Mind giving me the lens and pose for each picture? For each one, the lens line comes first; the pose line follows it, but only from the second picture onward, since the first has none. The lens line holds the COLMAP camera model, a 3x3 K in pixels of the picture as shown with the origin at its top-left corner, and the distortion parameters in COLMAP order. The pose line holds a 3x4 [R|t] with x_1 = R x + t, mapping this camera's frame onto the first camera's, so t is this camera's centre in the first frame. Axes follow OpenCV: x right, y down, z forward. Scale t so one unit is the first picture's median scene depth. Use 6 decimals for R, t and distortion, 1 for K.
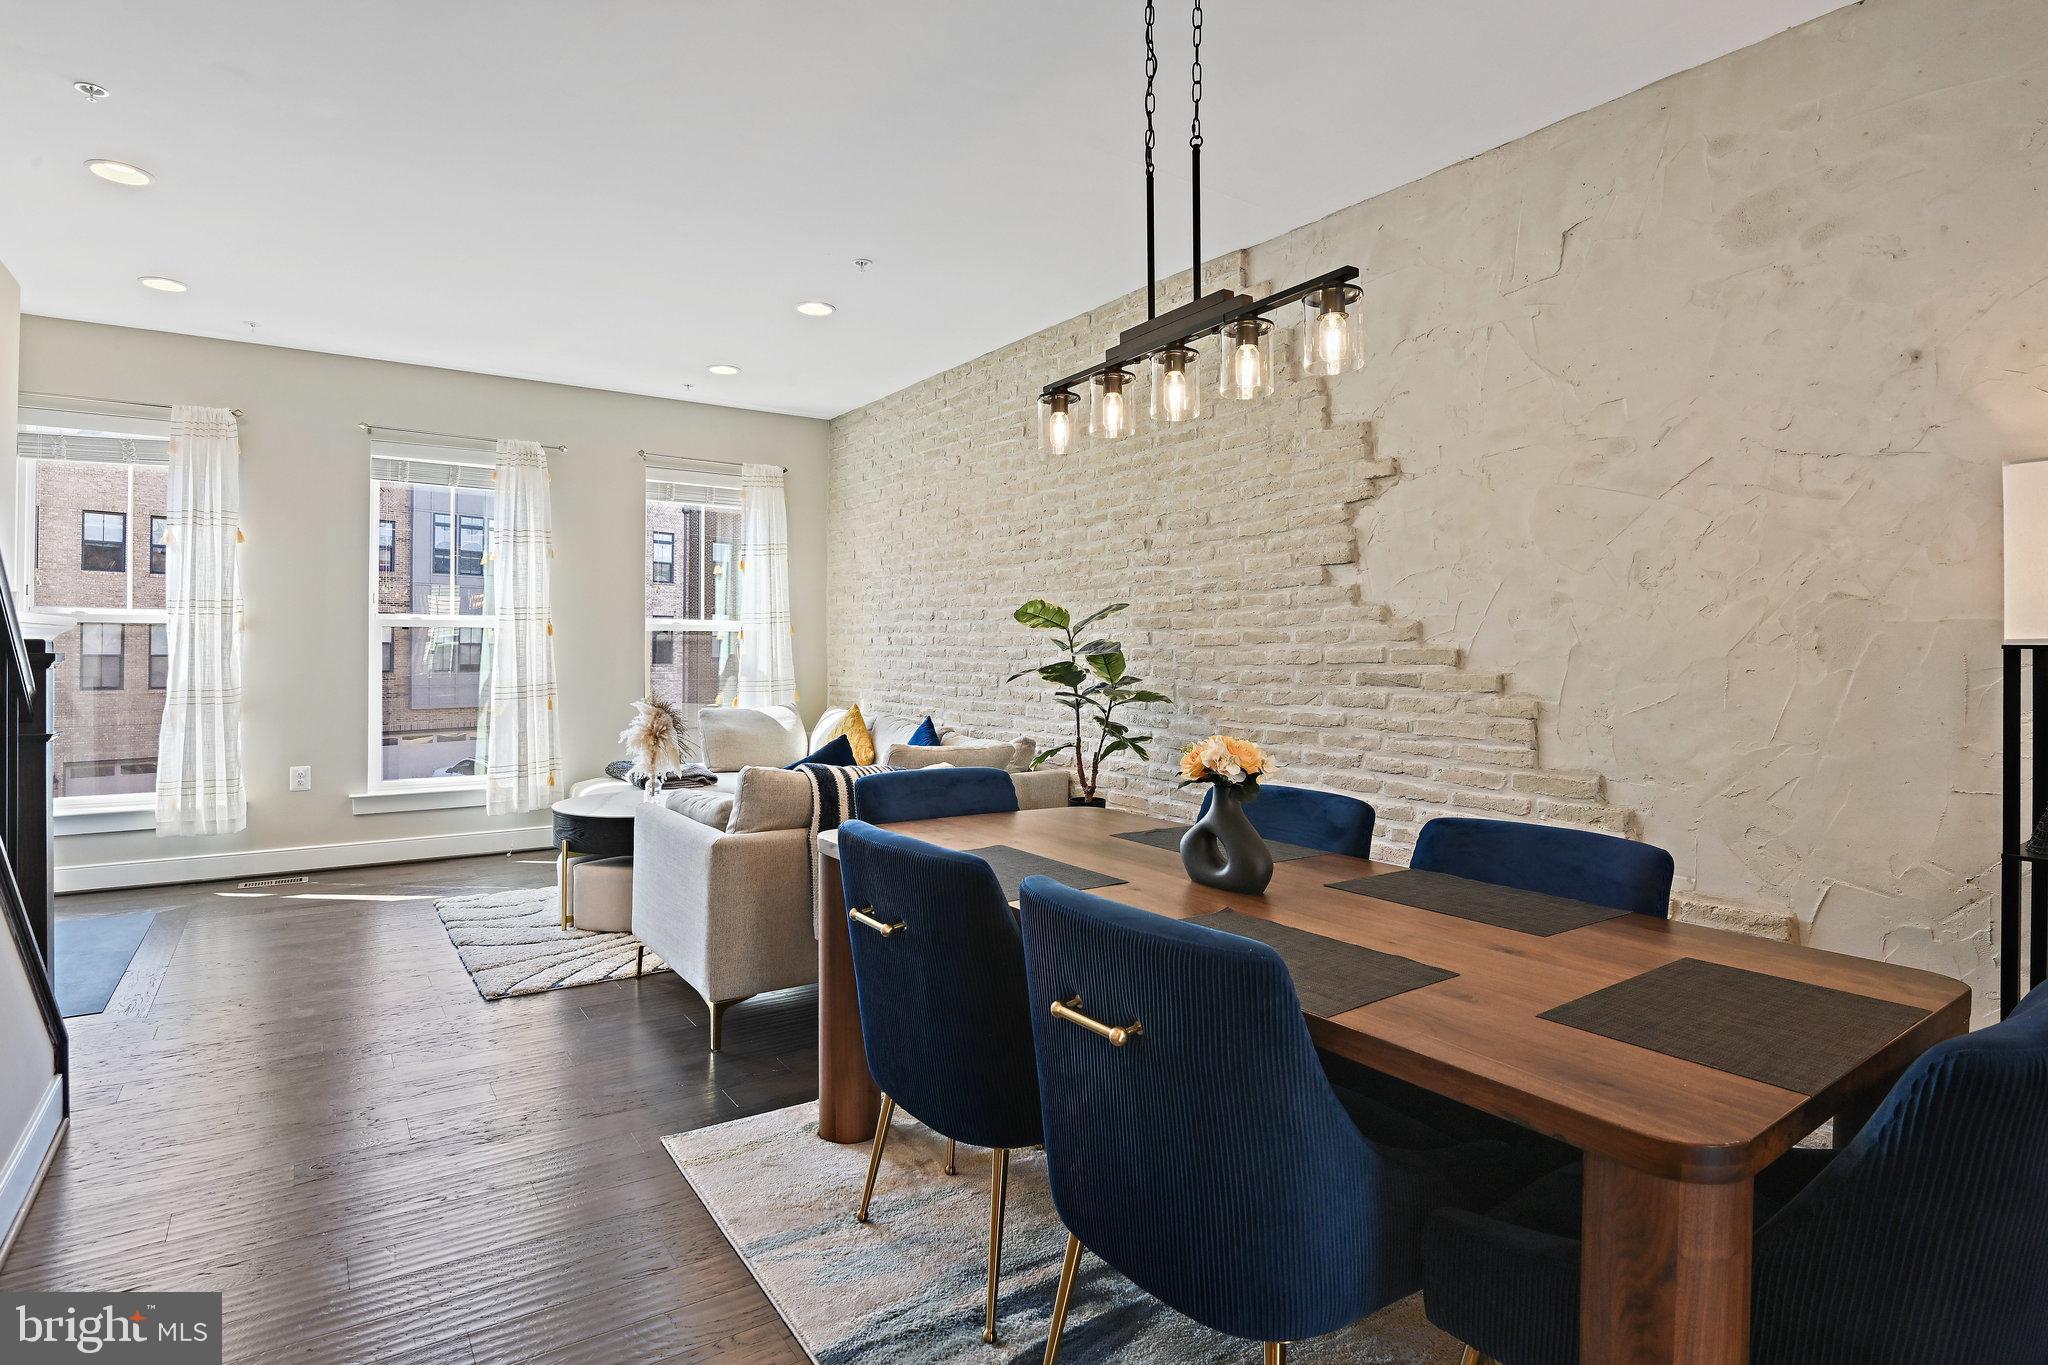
lens RADIAL K [[1031.9, 0, 1028.0], [0, 1031.9, 652.2], [0, 0, 1]] dist [-0.033632, -0.001695]
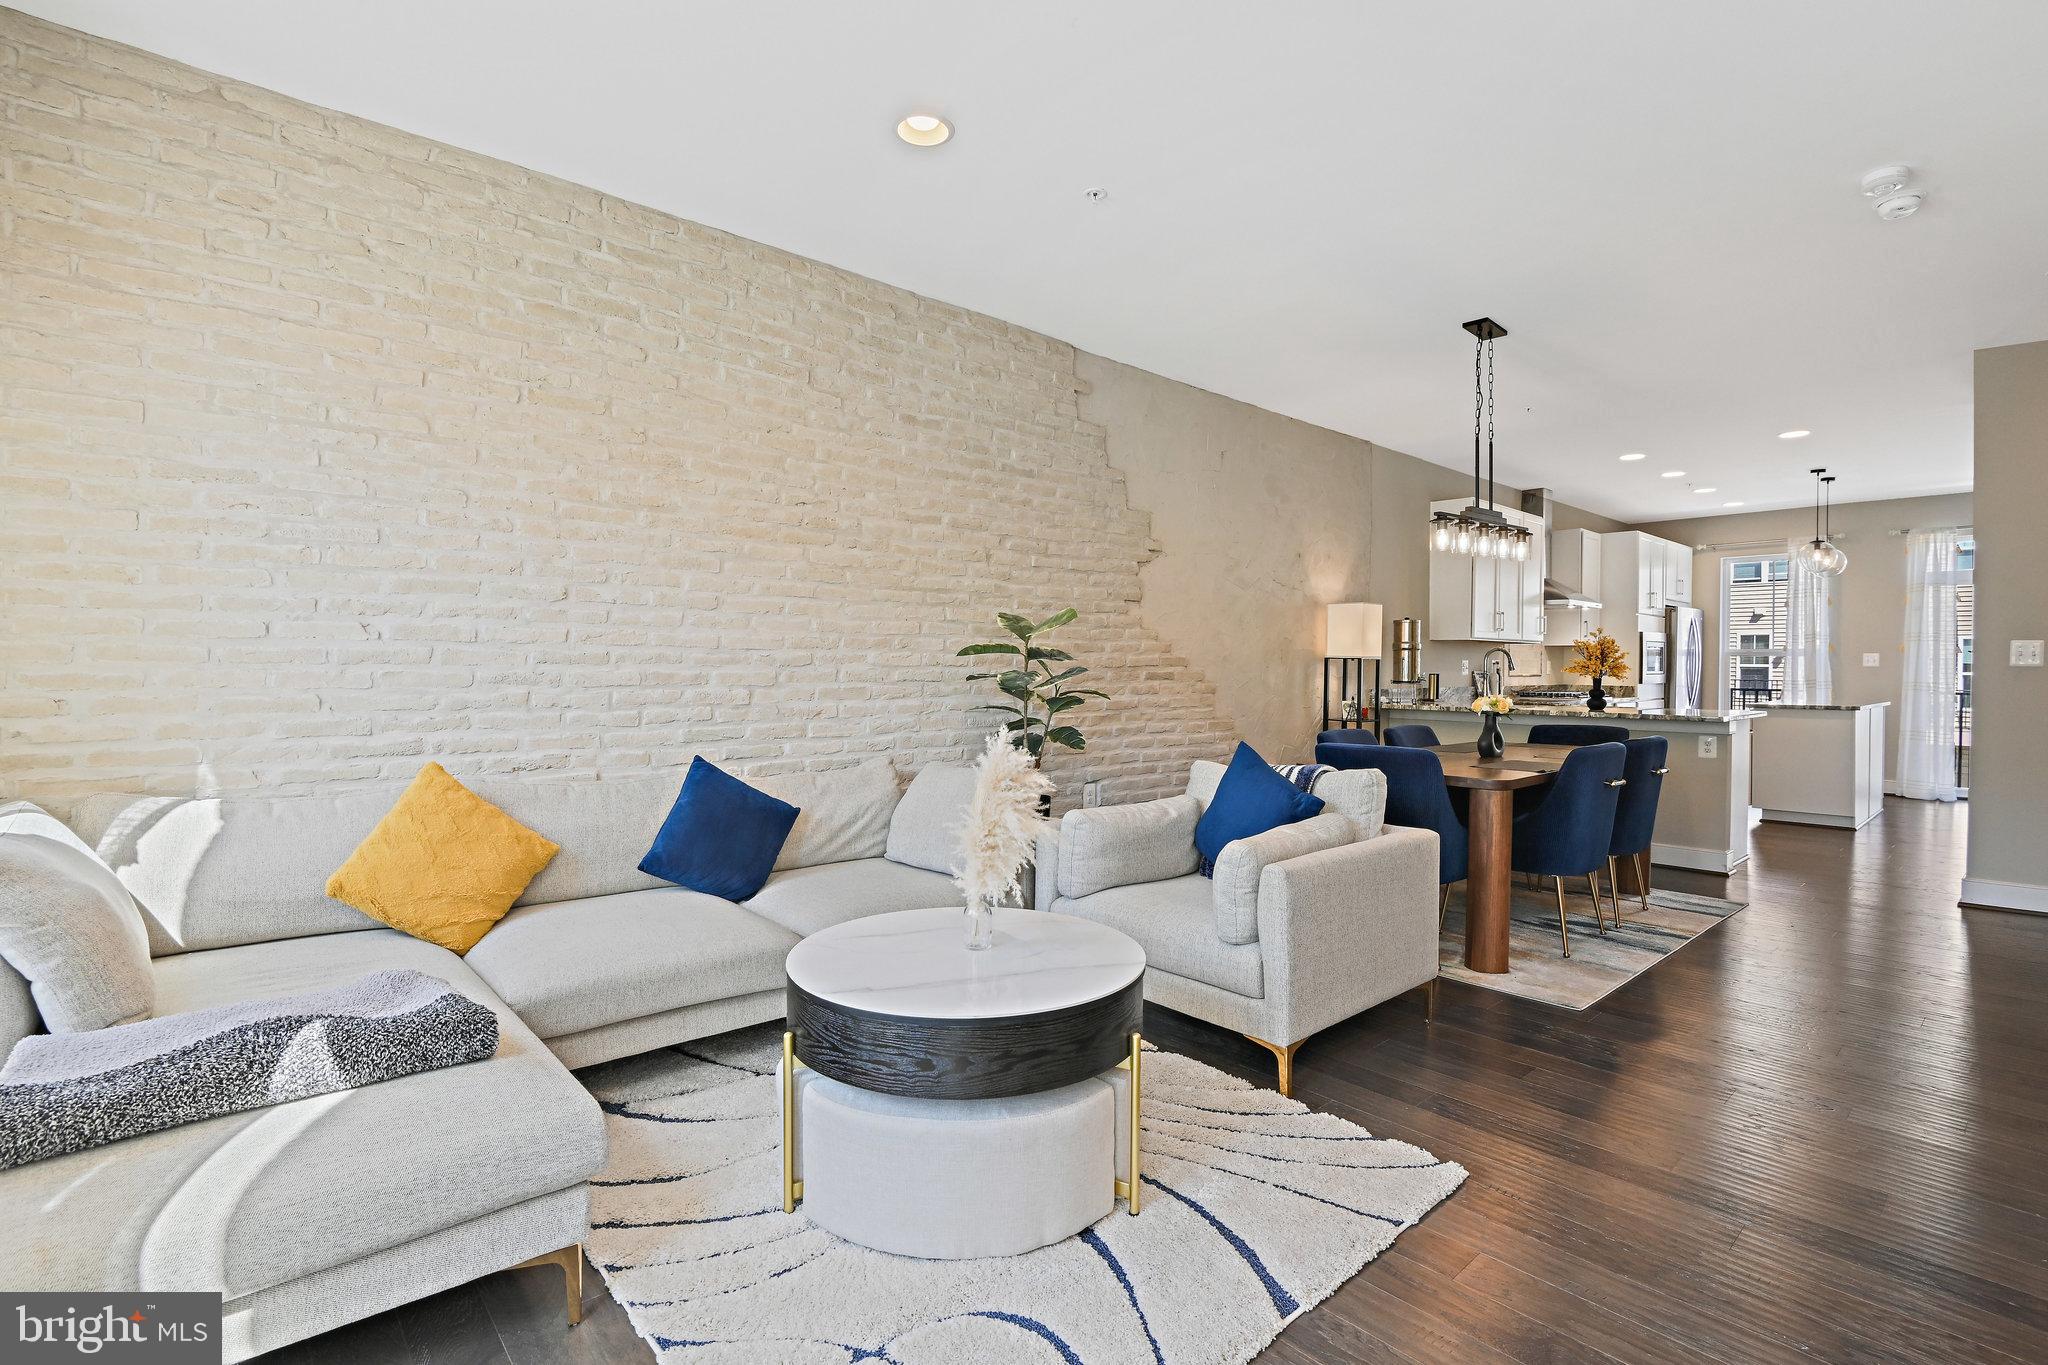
lens RADIAL K [[957.3, 0, 1013.5], [0, 957.3, 679.9], [0, 0, 1]] dist [-0.016320, -0.002512]
pose [[-0.112556, -0.015668, 0.993522, -1.140874], [0.000983, 0.999873, 0.015880, 0.008680], [-0.993645, 0.002764, -0.112526, 1.404359]]
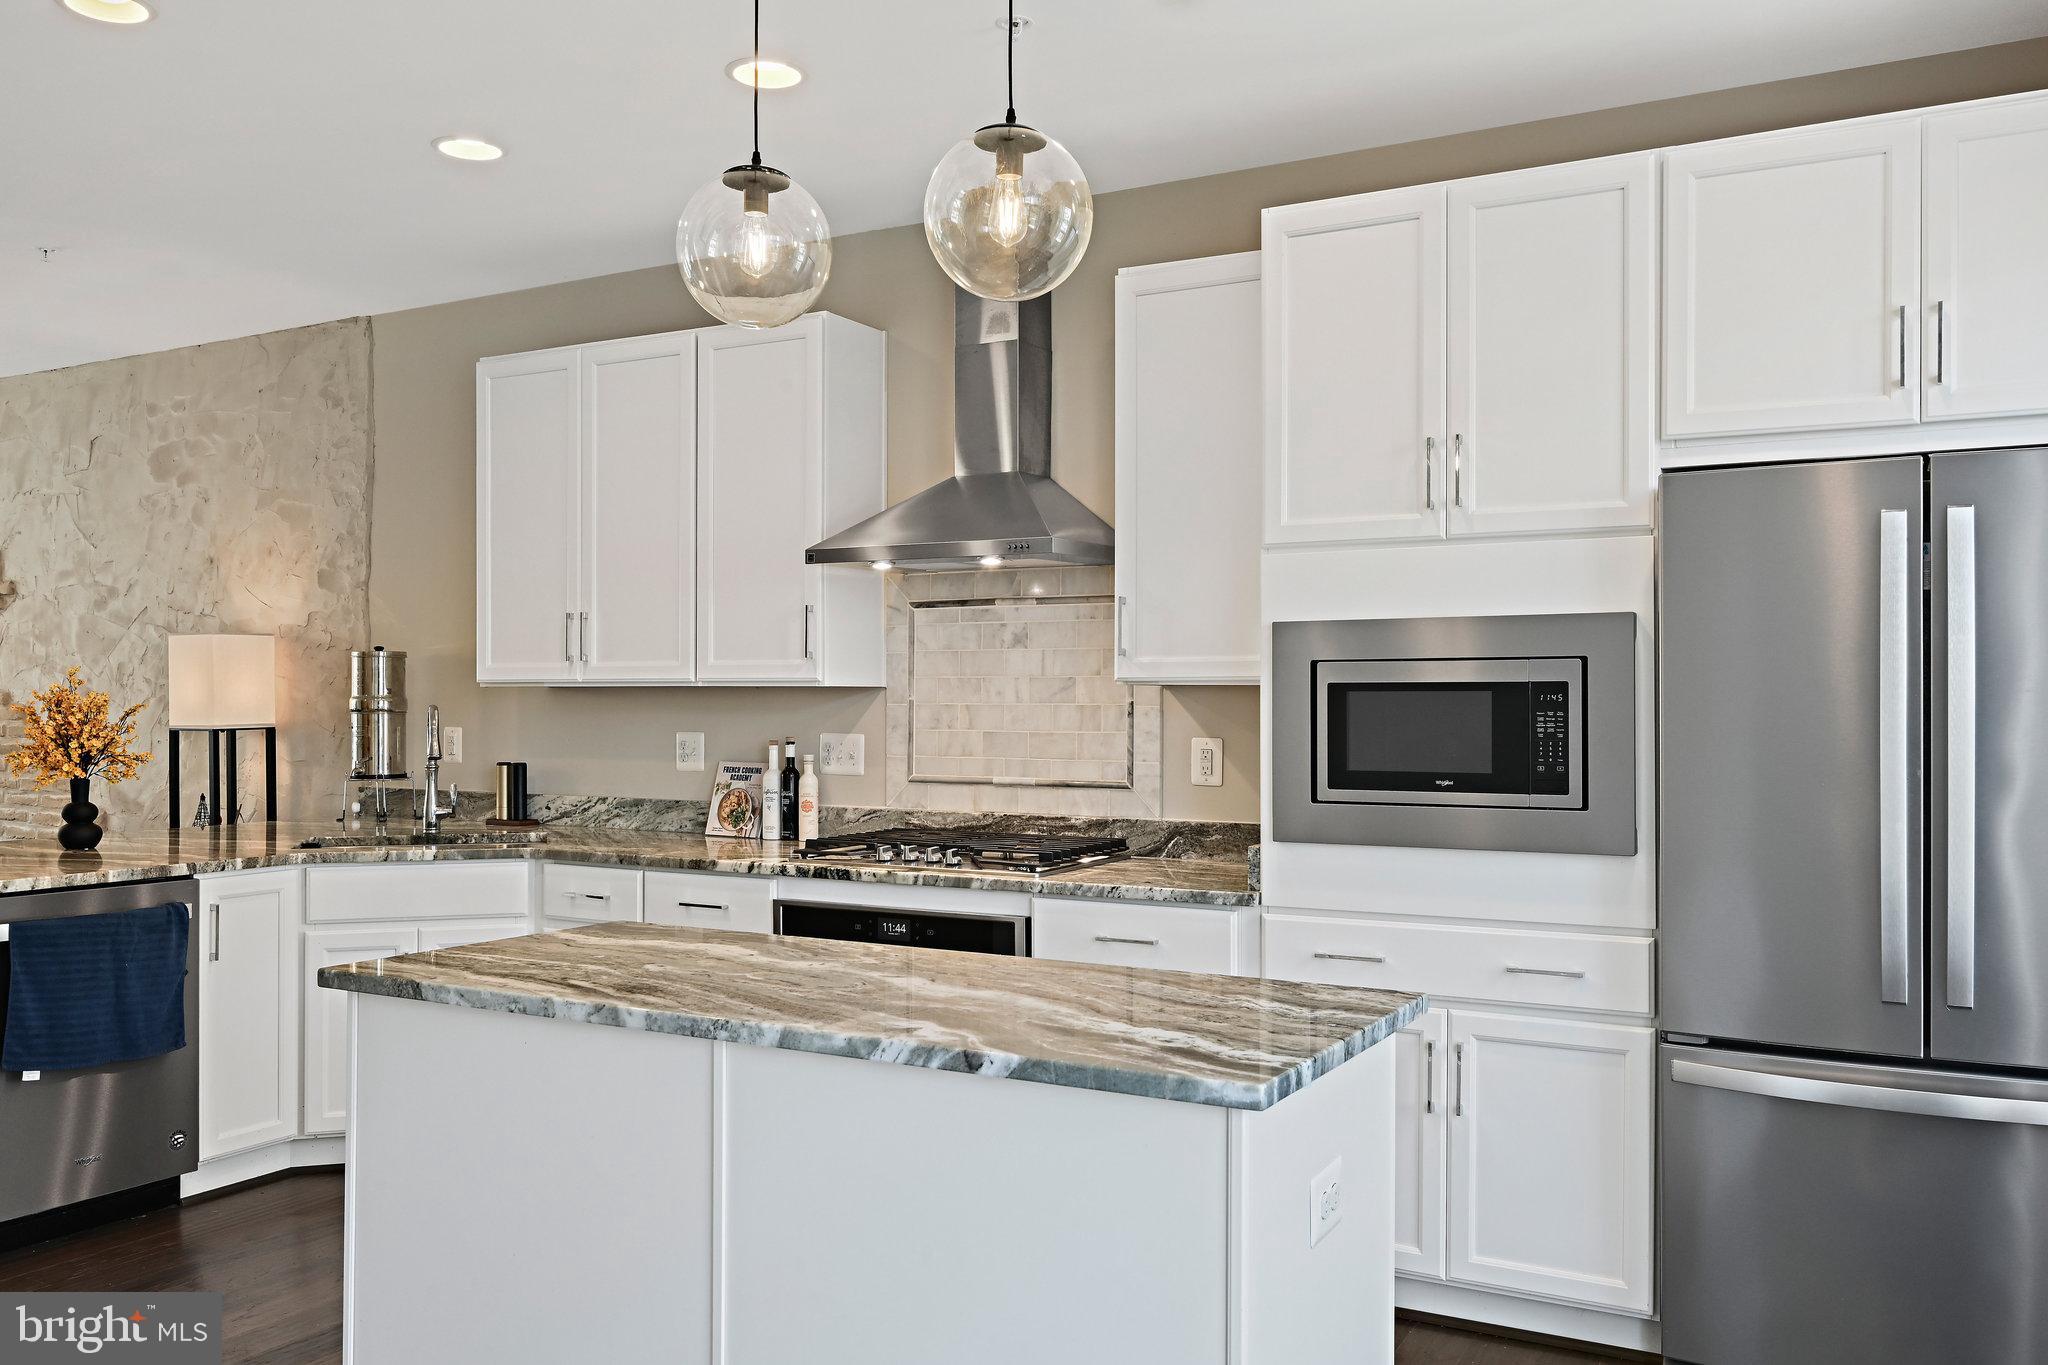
lens RADIAL K [[1580.2, 0, 1028.2], [0, 1580.2, 698.6], [0, 0, 1]] dist [0.001070, 0.002387]
pose [[0.896629, 0.000467, 0.442783, 0.628531], [0.001807, 0.999987, -0.004714, -0.026271], [-0.442780, 0.005027, 0.896616, -1.405327]]
